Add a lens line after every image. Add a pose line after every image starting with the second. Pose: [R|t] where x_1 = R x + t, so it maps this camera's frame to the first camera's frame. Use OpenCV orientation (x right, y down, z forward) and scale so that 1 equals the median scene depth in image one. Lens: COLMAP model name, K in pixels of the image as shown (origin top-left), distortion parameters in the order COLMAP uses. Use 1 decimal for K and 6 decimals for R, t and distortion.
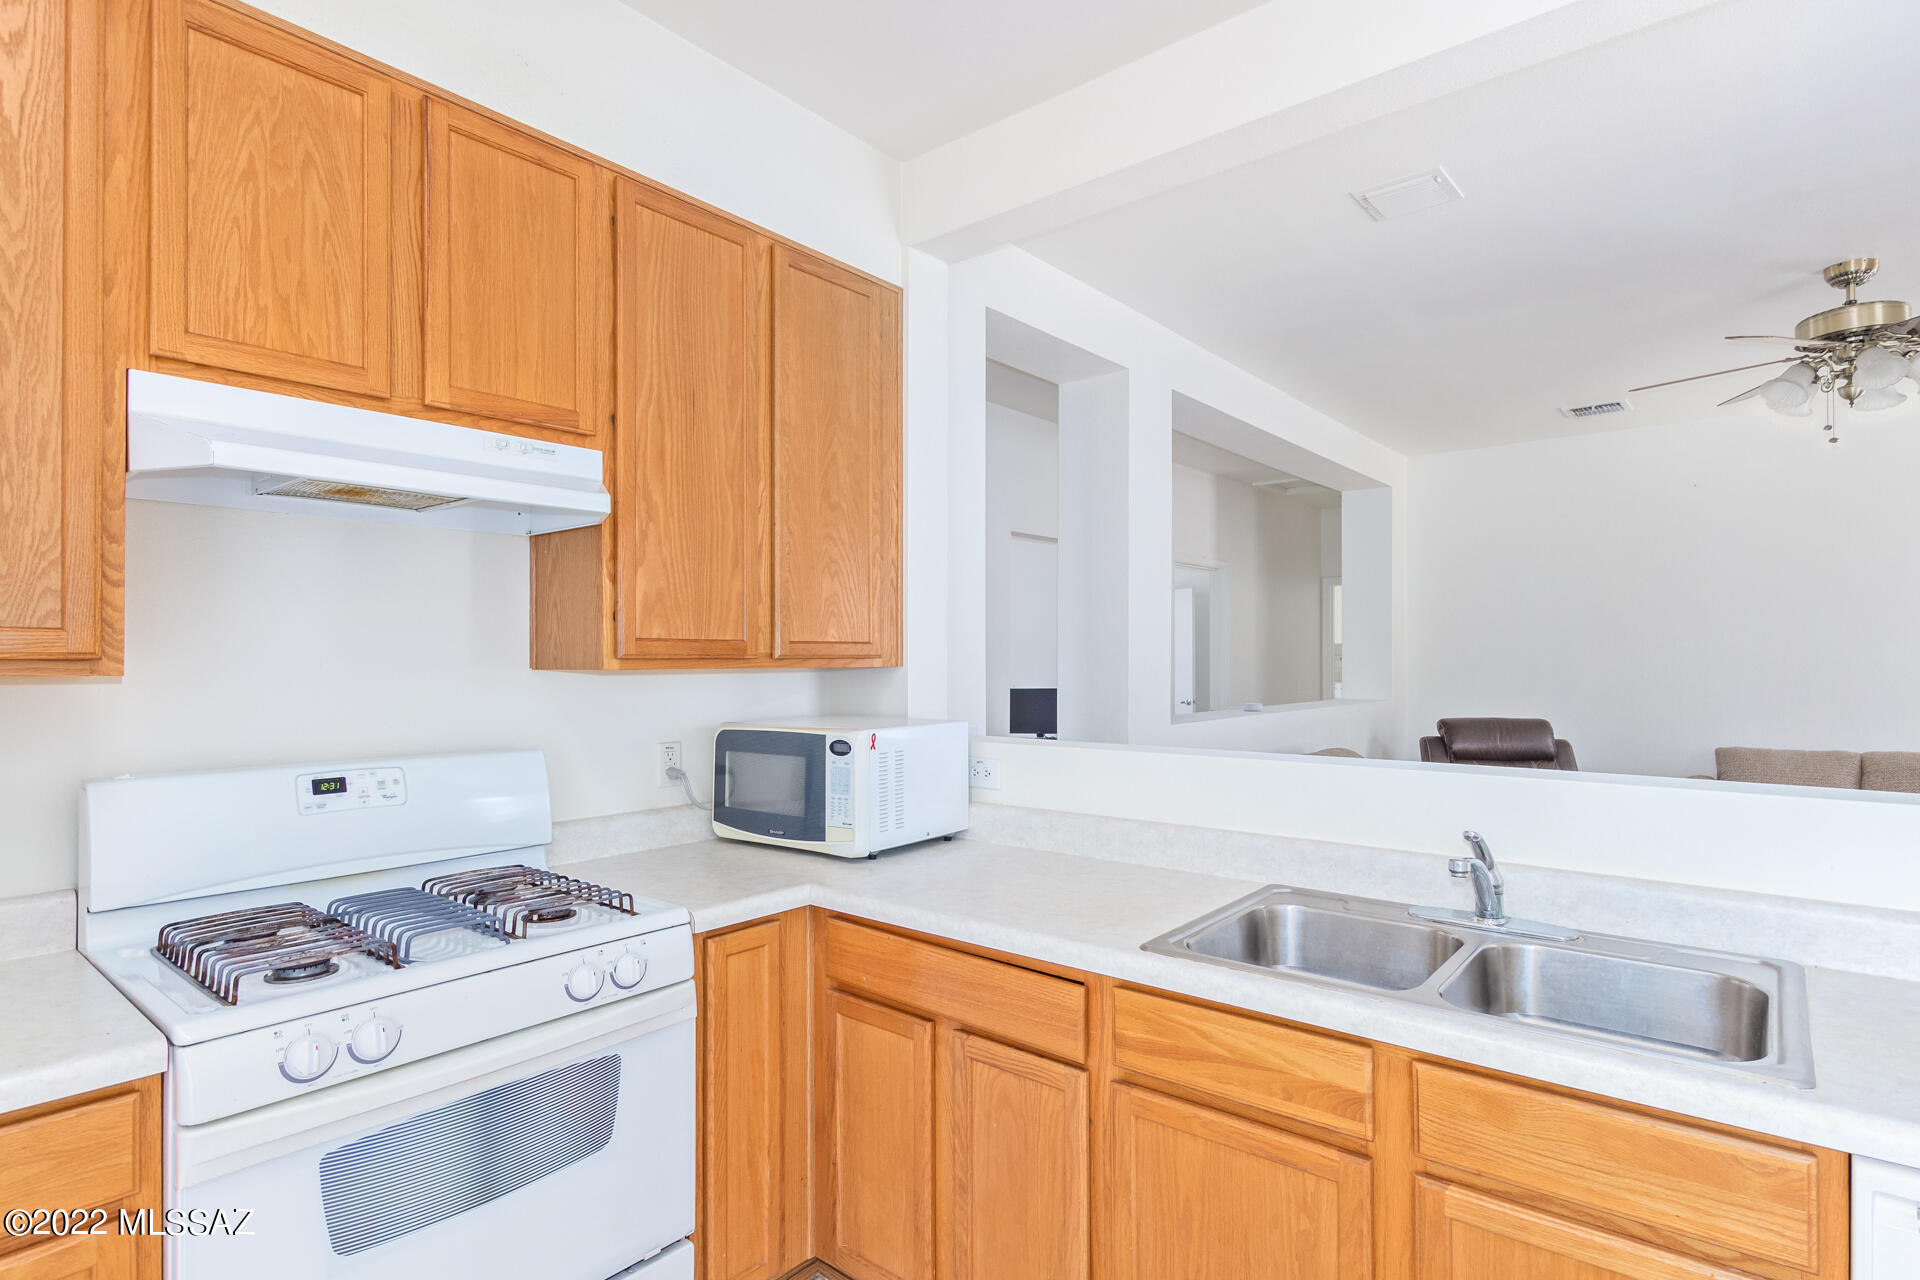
lens RADIAL K [[971.8, 0, 971.7], [0, 971.8, 654.4], [0, 0, 1]] dist [0.001008, -0.001541]
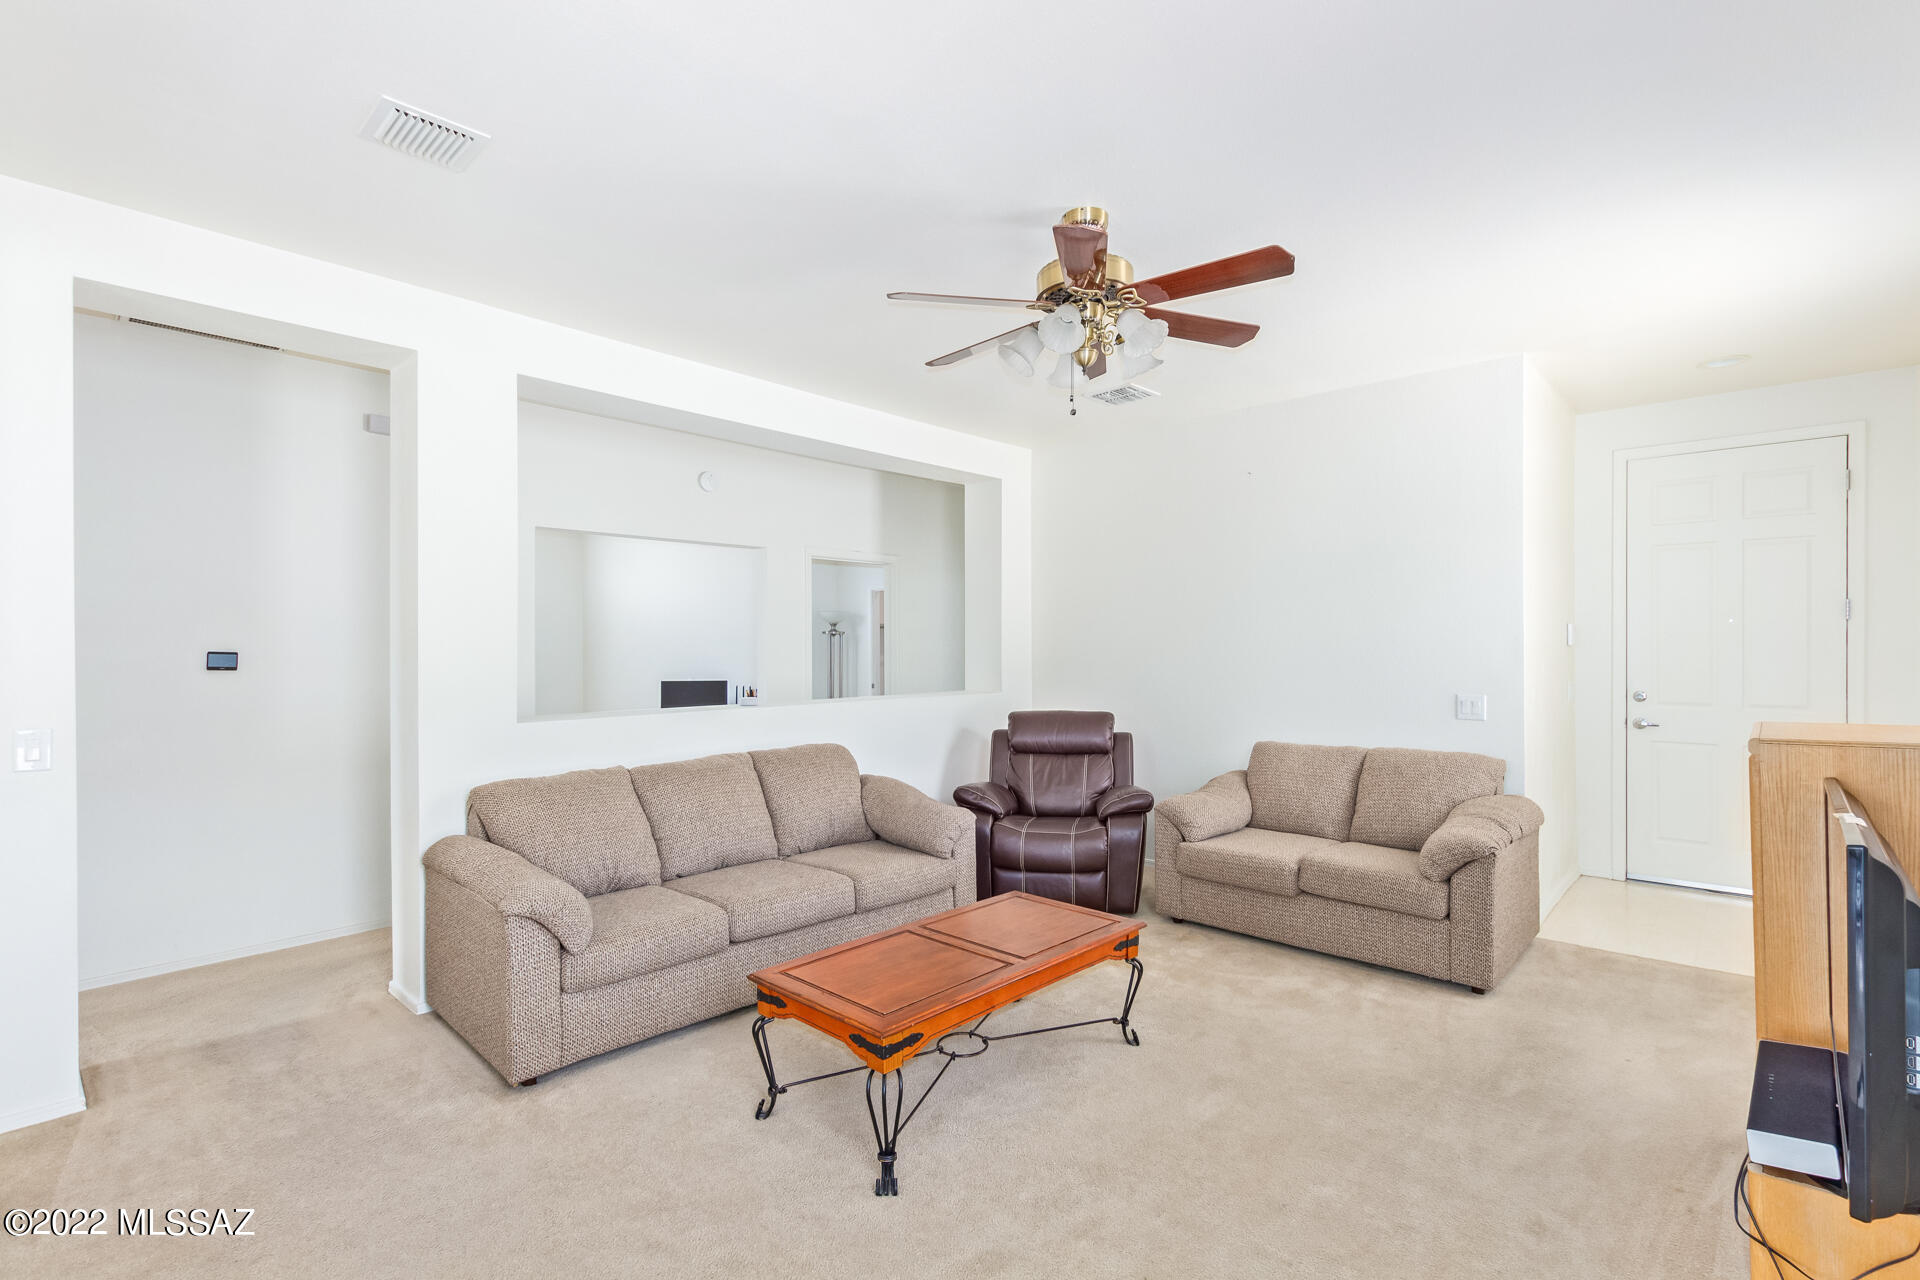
lens RADIAL K [[881.6, 0, 970.1], [0, 881.6, 638.0], [0, 0, 1]] dist [0.008236, -0.005050]
pose [[0.999252, -0.001032, -0.038661, 1.478672], [0.000748, 0.999973, -0.007369, -0.005830], [0.038667, 0.007335, 0.999225, 0.307165]]
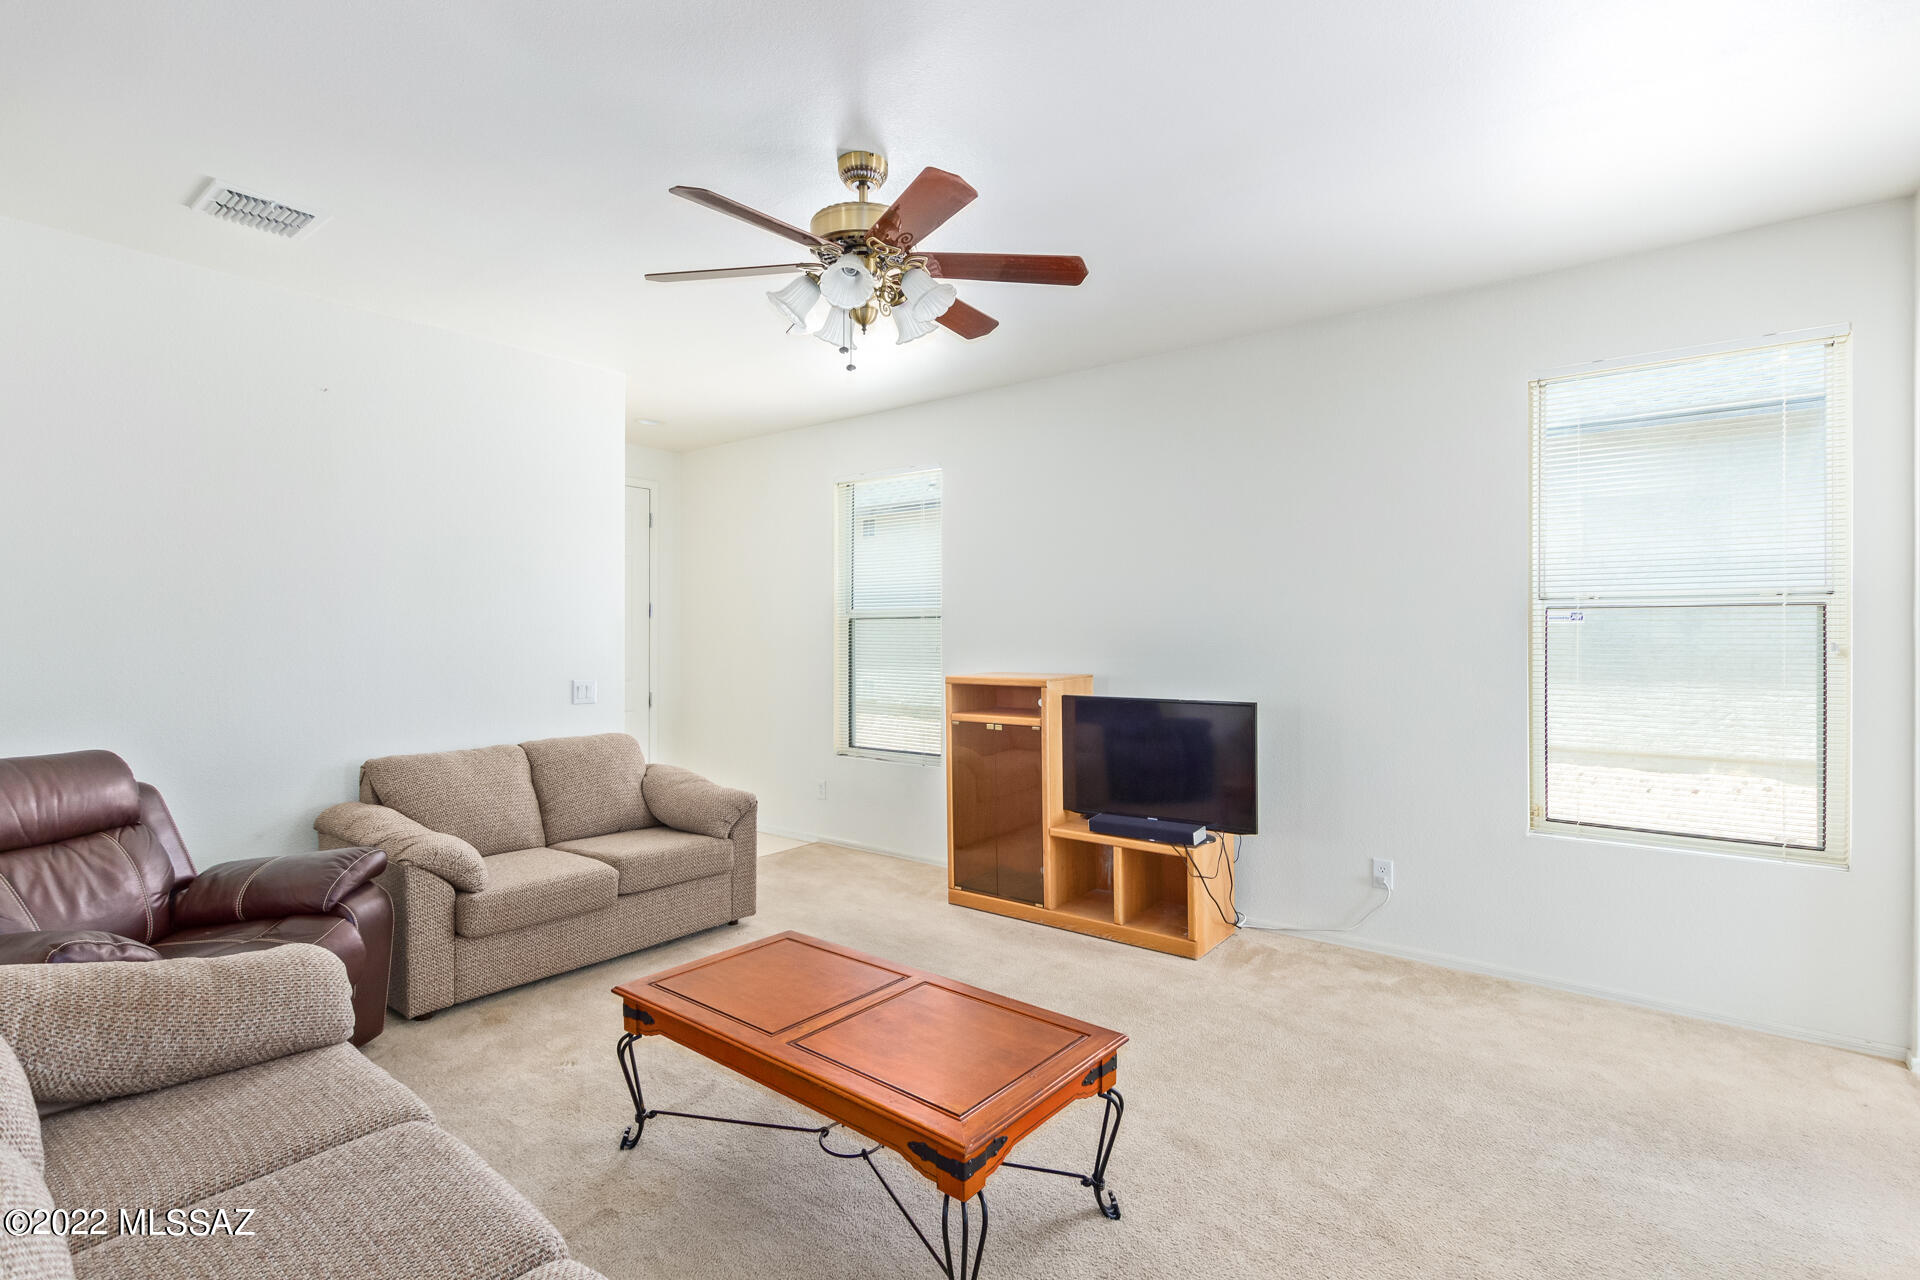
lens RADIAL K [[881.6, 0, 970.1], [0, 881.6, 623.8], [0, 0, 1]] dist [0.008236, -0.005050]
pose [[-0.027083, 0.024910, 0.999323, 0.277873], [-0.012517, 0.999603, -0.025256, 0.017209], [-0.999555, -0.013193, -0.026761, 1.616552]]
